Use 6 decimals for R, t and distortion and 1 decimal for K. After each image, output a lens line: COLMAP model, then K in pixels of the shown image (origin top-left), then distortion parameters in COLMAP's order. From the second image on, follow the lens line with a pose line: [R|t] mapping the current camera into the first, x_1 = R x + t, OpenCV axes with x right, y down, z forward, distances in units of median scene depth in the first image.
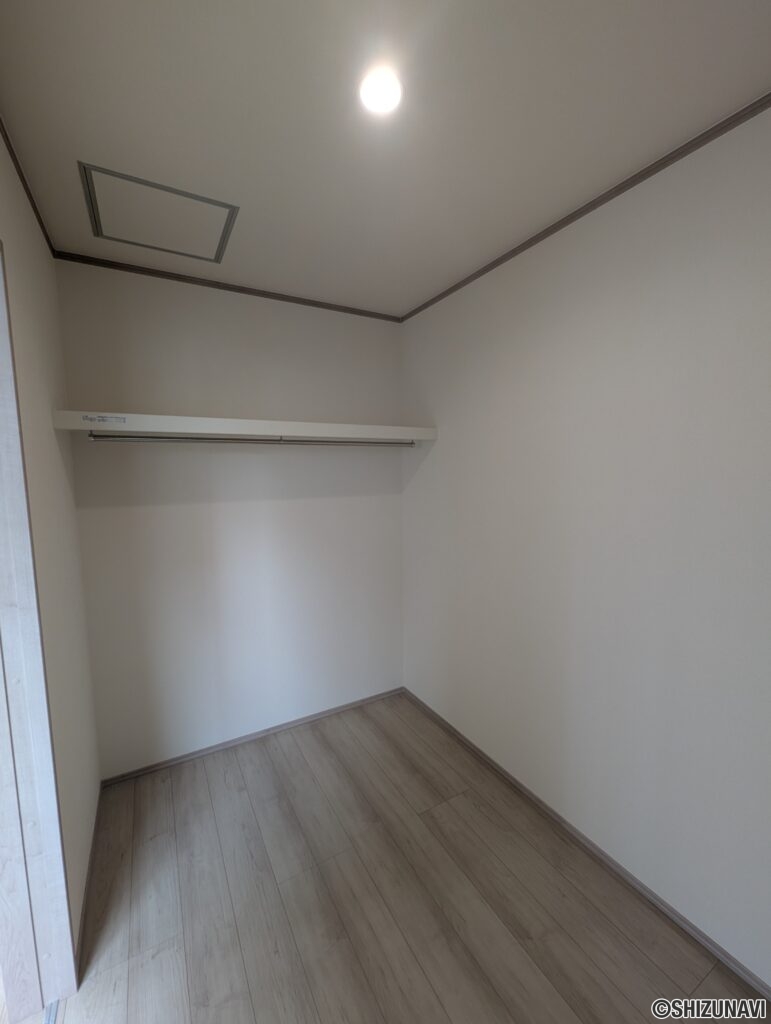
lens RADIAL K [[418.0, 0, 385.5], [0, 418.0, 512.0], [0, 0, 1]] dist [-0.000647, -0.000362]
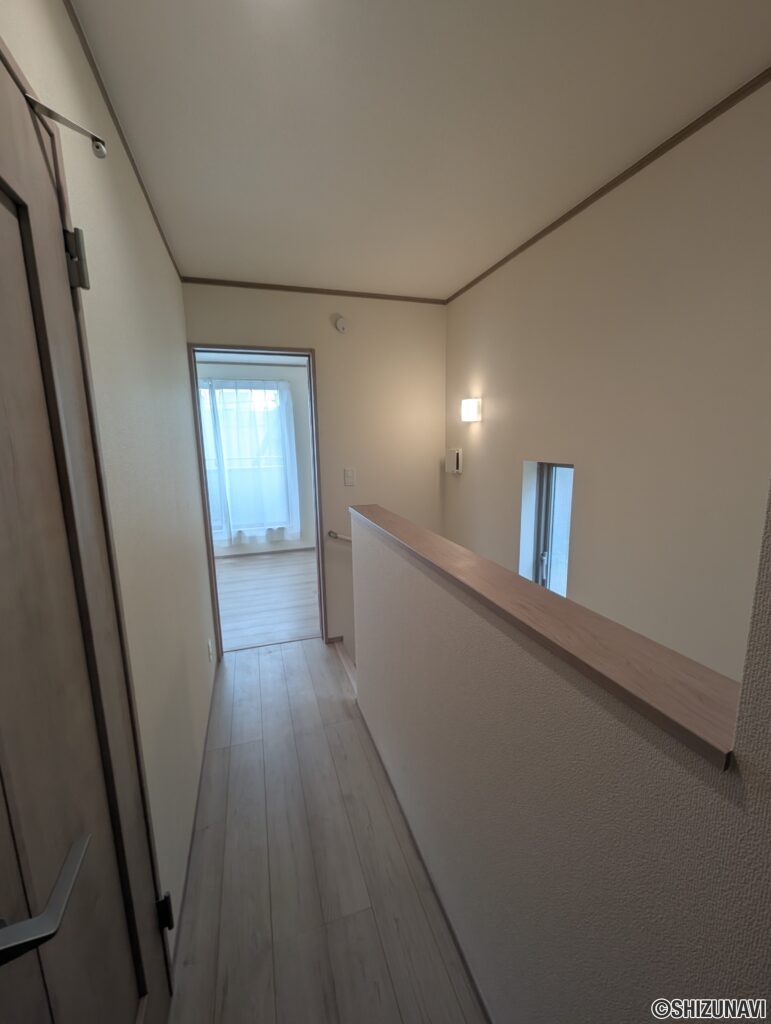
lens RADIAL K [[418.0, 0, 385.5], [0, 418.0, 512.0], [0, 0, 1]] dist [-0.000647, -0.000362]
pose [[0.978210, 0.008448, -0.207448, 0.119725], [0.009020, 0.996499, 0.083113, 0.019474], [0.207424, -0.083173, 0.974709, -0.210308]]
